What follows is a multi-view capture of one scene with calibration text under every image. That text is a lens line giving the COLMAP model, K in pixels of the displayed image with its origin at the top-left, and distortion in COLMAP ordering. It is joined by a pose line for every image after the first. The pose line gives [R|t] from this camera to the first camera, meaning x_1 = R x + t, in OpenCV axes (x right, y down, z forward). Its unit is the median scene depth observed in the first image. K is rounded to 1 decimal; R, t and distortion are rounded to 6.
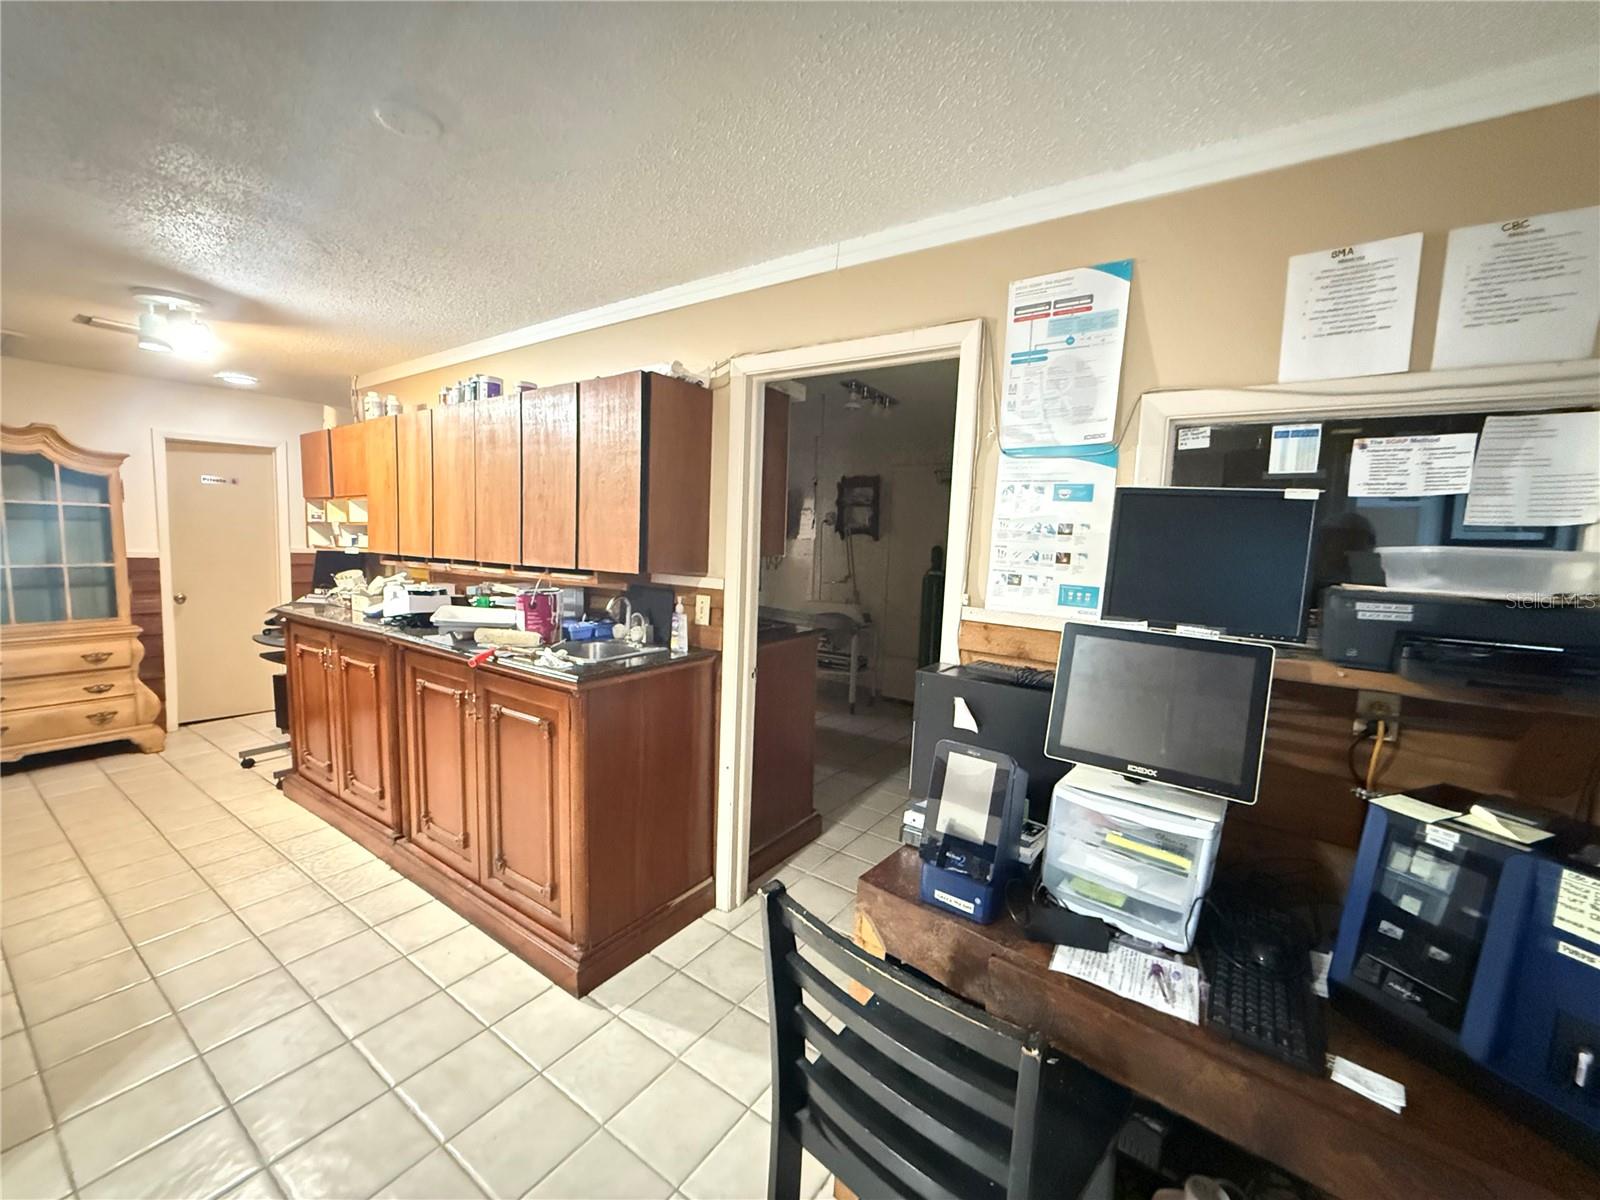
lens RADIAL K [[641.4, 0, 800.6], [0, 641.4, 603.1], [0, 0, 1]] dist [0.001486, 0.000393]
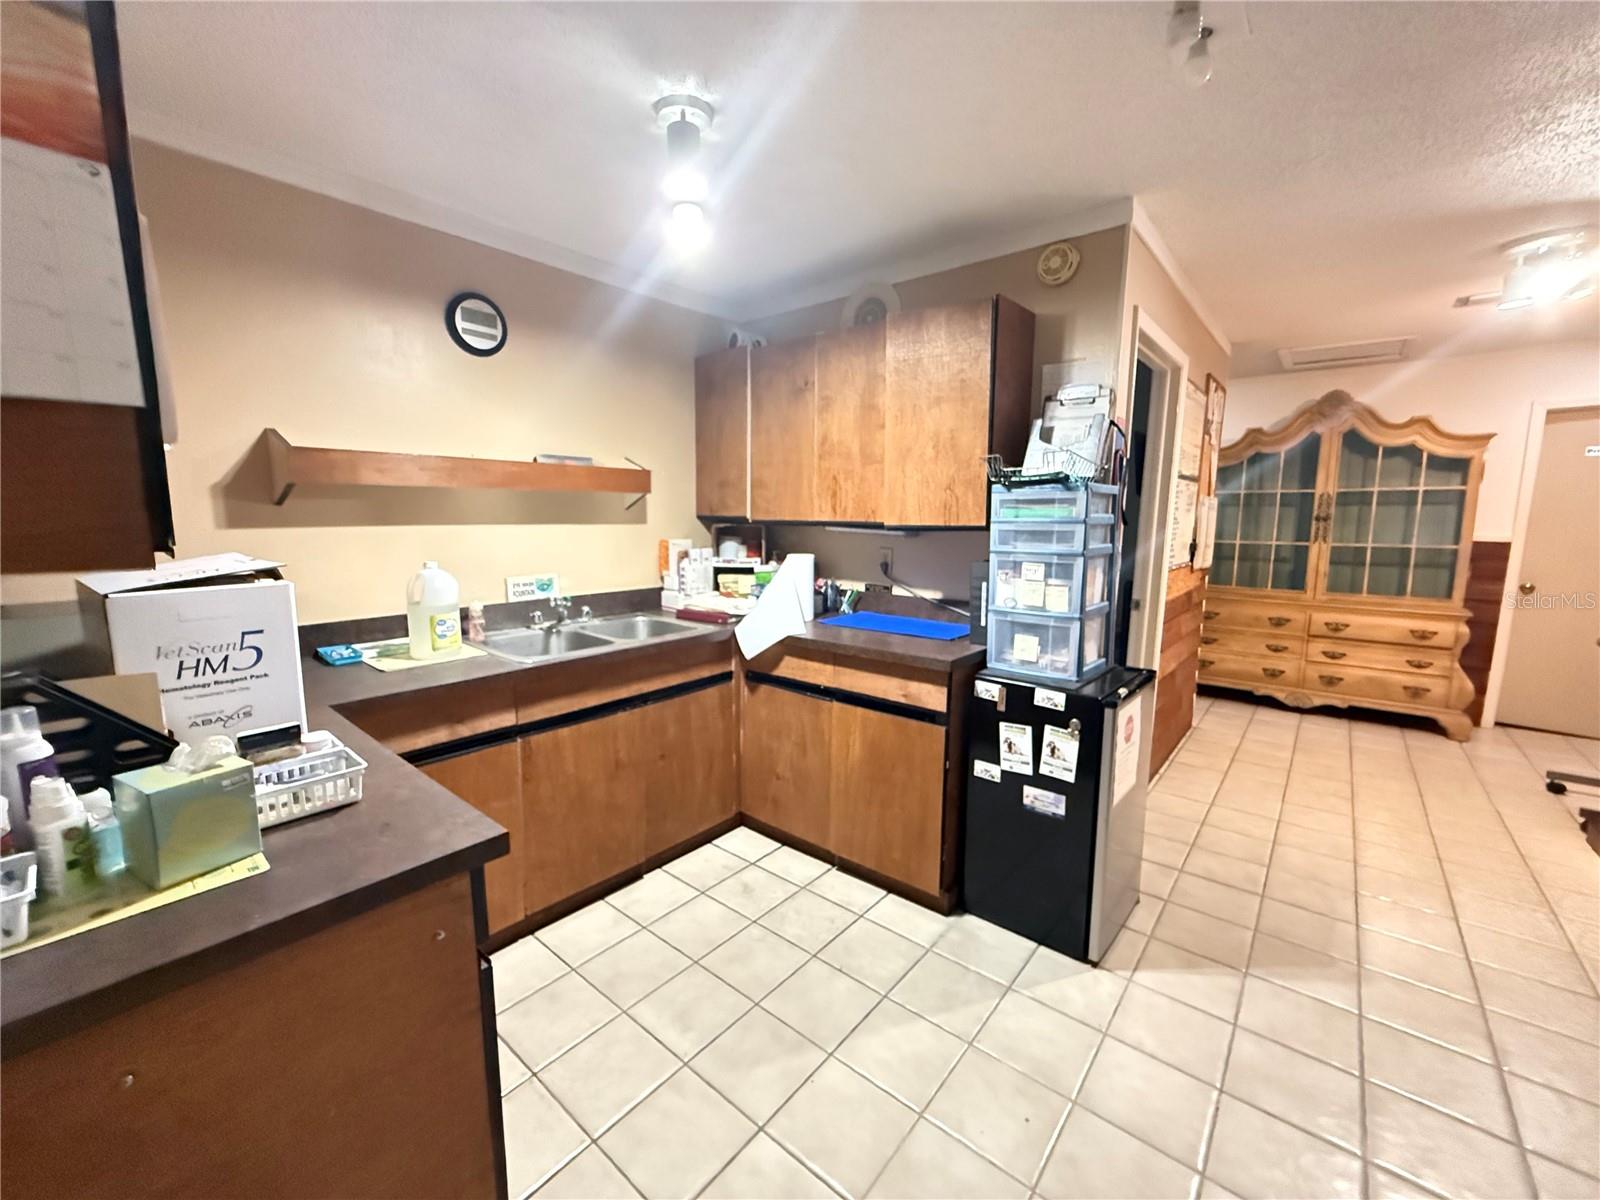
lens RADIAL K [[641.4, 0, 797.3], [0, 641.4, 600.4], [0, 0, 1]] dist [0.001486, 0.000393]
pose [[-0.086670, 0.107278, -0.990444, 0.031572], [-0.107083, 0.987422, 0.116321, 0.016639], [0.990465, 0.116141, -0.074093, 0.054380]]
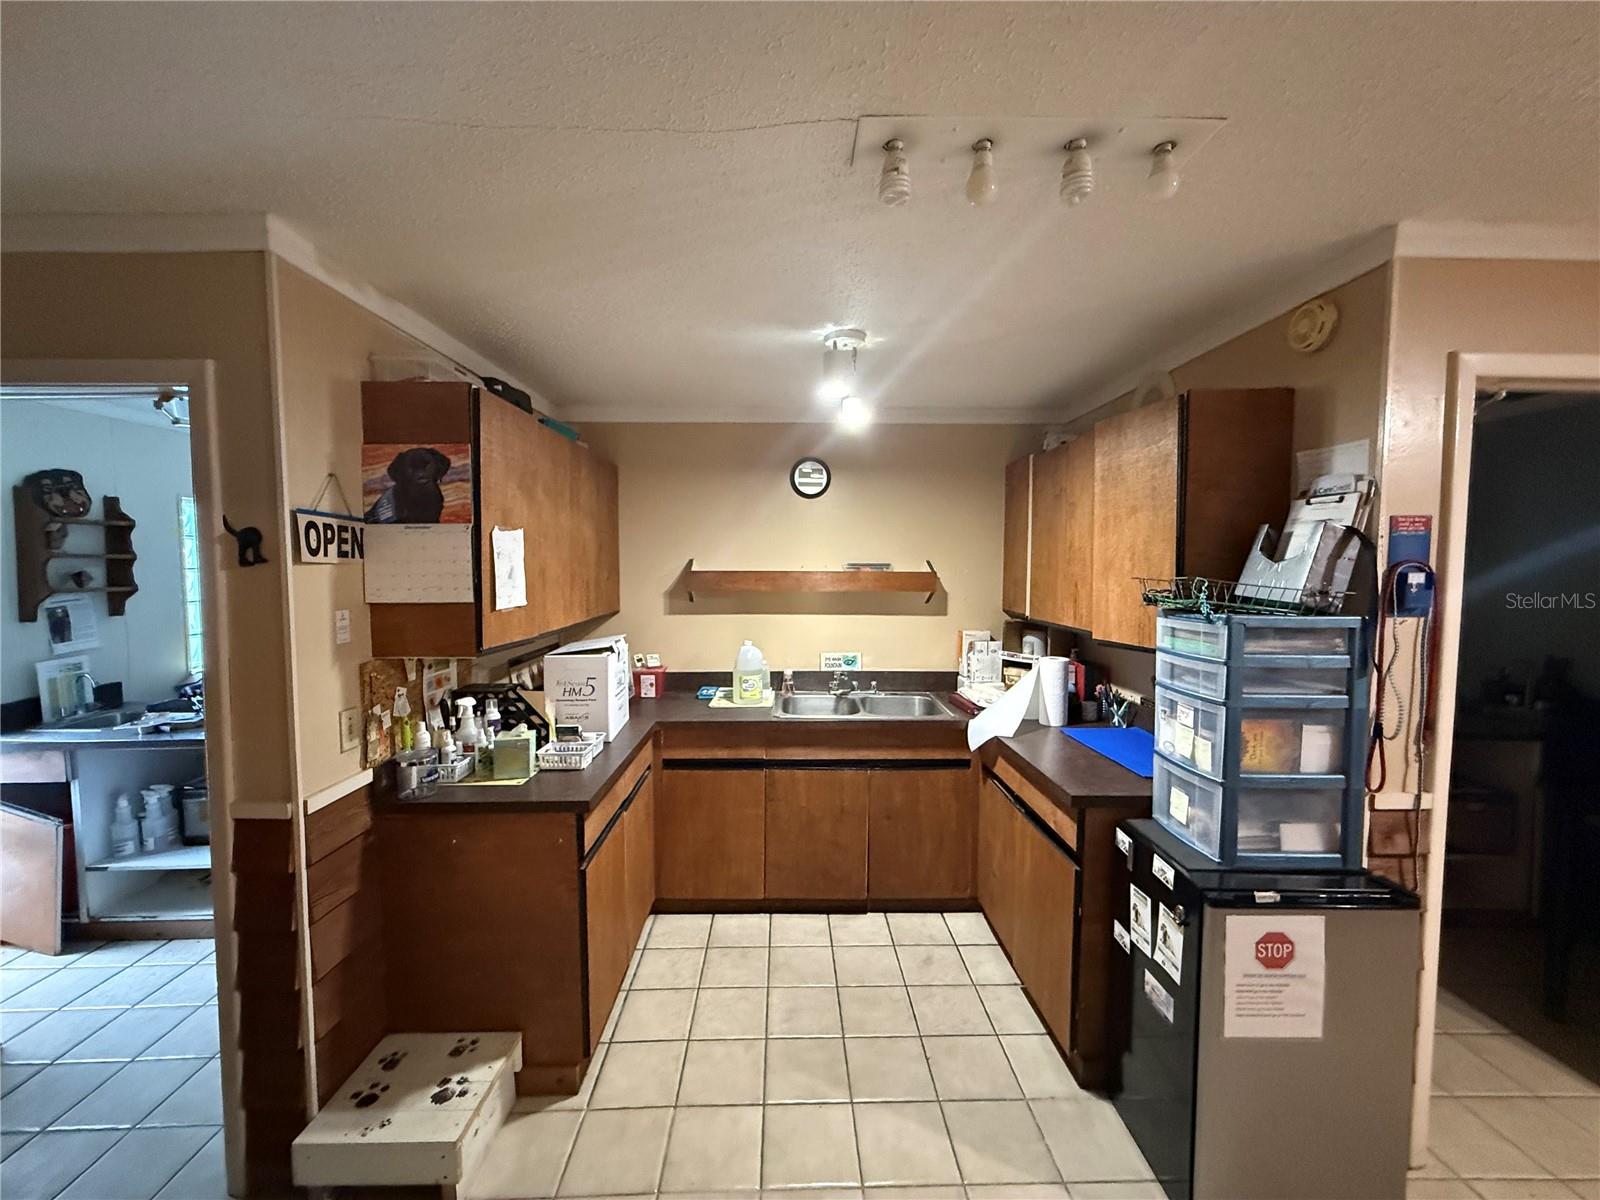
lens RADIAL K [[641.4, 0, 796.1], [0, 641.4, 601.0], [0, 0, 1]] dist [0.001486, 0.000393]
pose [[-0.806155, 0.002216, -0.591700, -0.092392], [-0.085571, 0.989044, 0.120289, -0.150668], [0.585484, 0.147605, -0.797133, 0.672171]]
